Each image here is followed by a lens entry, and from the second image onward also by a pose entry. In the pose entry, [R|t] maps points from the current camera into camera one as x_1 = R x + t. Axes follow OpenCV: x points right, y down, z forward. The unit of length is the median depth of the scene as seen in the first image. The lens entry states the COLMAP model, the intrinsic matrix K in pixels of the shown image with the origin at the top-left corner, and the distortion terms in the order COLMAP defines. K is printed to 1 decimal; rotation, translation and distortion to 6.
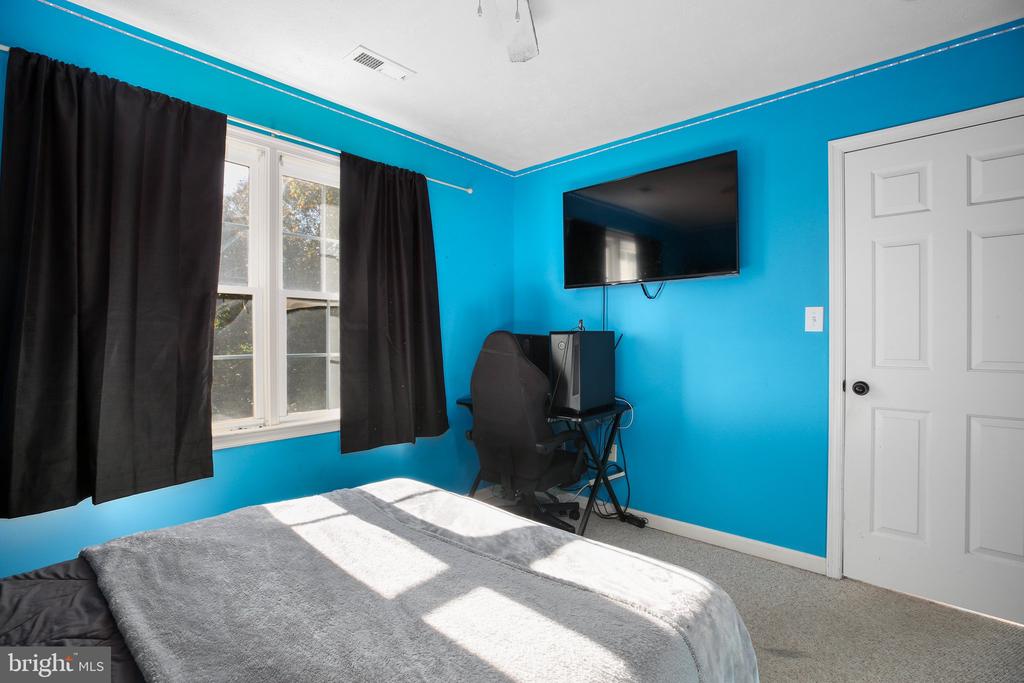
lens RADIAL K [[471.3, 0, 523.1], [0, 471.3, 339.8], [0, 0, 1]] dist [-0.040244, 0.010663]
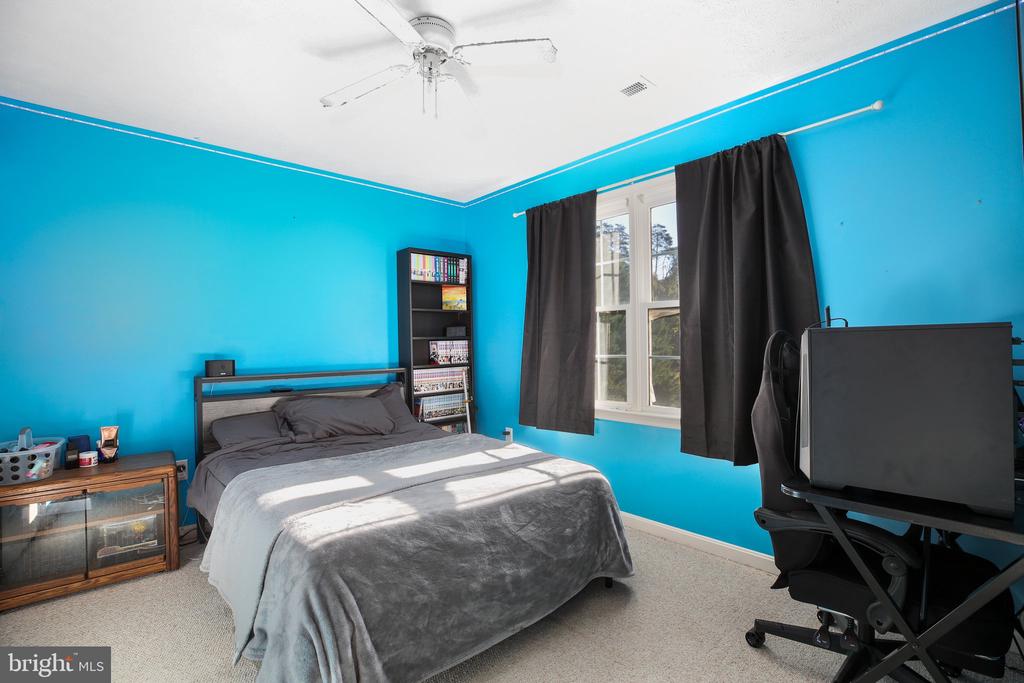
lens RADIAL K [[471.3, 0, 523.1], [0, 471.3, 339.8], [0, 0, 1]] dist [-0.040244, 0.010663]
pose [[-0.102121, -0.012699, -0.994691, 0.779156], [0.000000, 0.999919, -0.012766, 0.006203], [0.994772, -0.001304, -0.102113, 0.848239]]
